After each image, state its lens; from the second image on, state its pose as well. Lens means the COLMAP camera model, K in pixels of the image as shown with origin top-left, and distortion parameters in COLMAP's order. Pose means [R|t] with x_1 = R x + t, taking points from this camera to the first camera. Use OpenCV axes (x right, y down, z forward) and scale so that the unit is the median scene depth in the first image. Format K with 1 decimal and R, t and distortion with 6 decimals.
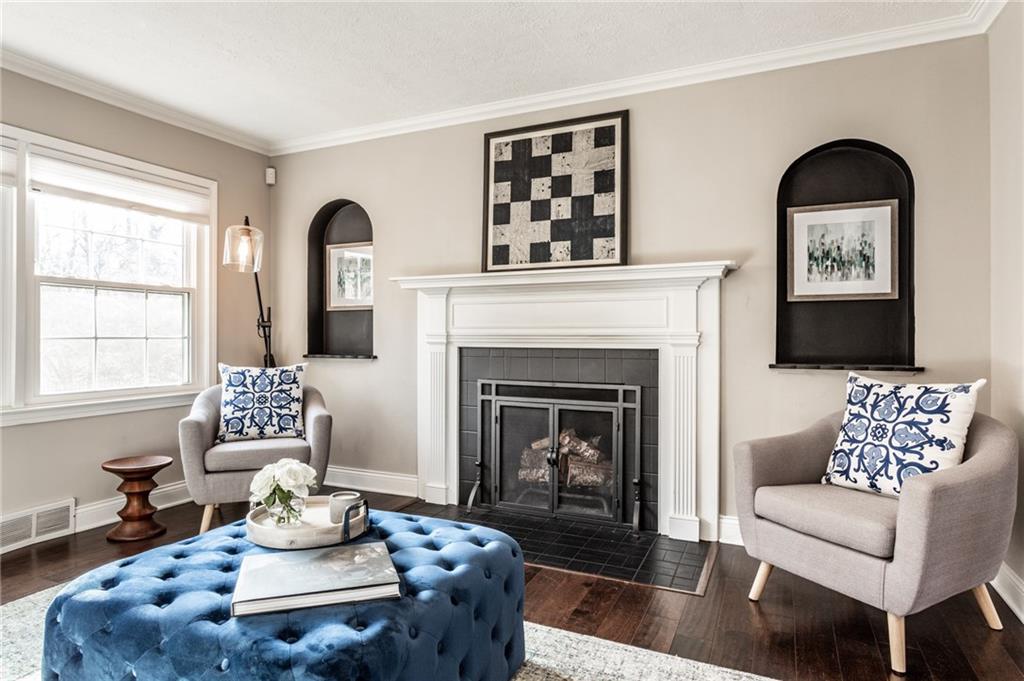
lens RADIAL K [[605.2, 0, 491.8], [0, 605.2, 337.0], [0, 0, 1]] dist [-0.009512, 0.002897]
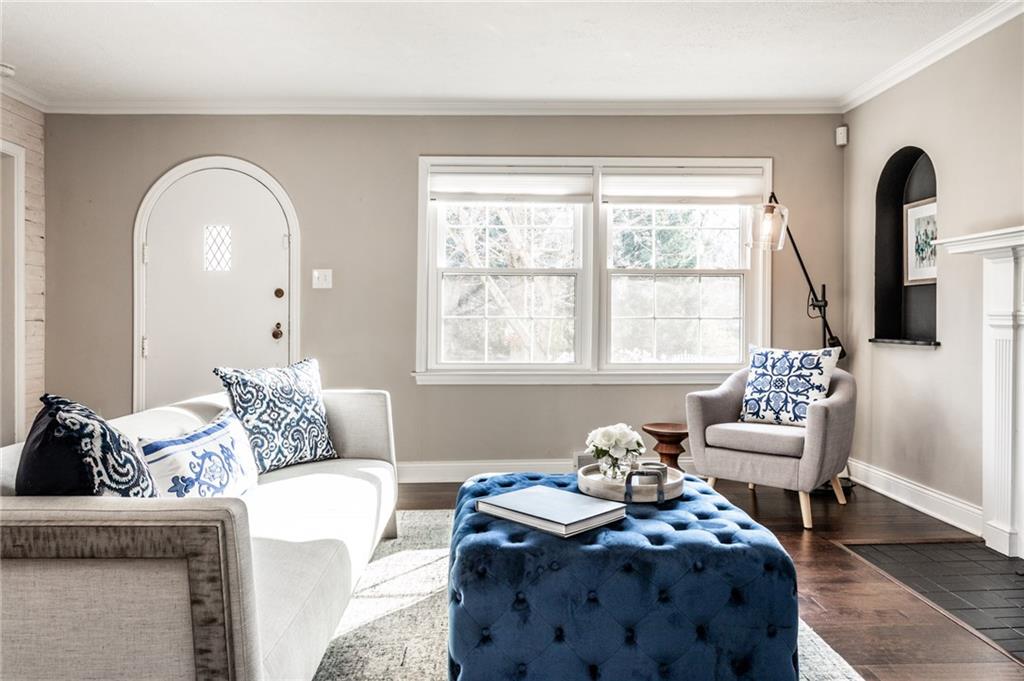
lens RADIAL K [[702.9, 0, 505.0], [0, 702.9, 322.6], [0, 0, 1]] dist [0.002349, 0.006084]
pose [[0.460162, 0.006907, -0.887808, 0.413744], [-0.002695, 0.999976, 0.006383, 0.002043], [0.887831, -0.000544, 0.460169, 0.110177]]
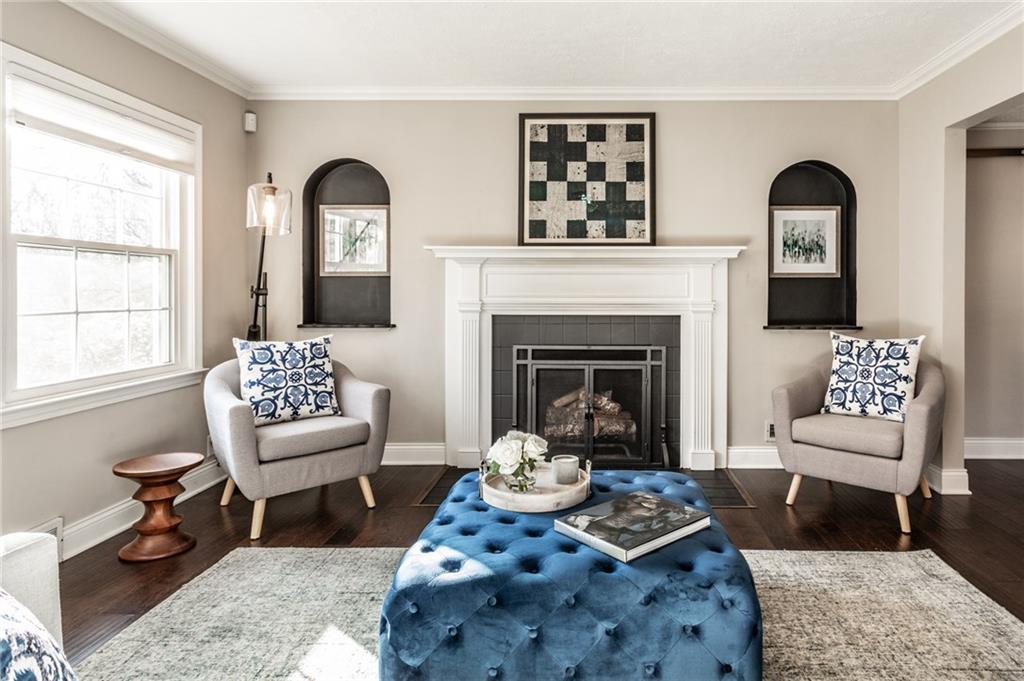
lens RADIAL K [[605.1, 0, 594.5], [0, 605.1, 292.6], [0, 0, 1]] dist [0.002781, -0.001950]
pose [[0.901257, -0.000416, 0.433285, -0.378073], [-0.000368, 0.999998, 0.001725, -0.025647], [-0.433285, -0.001715, 0.901256, -0.015173]]
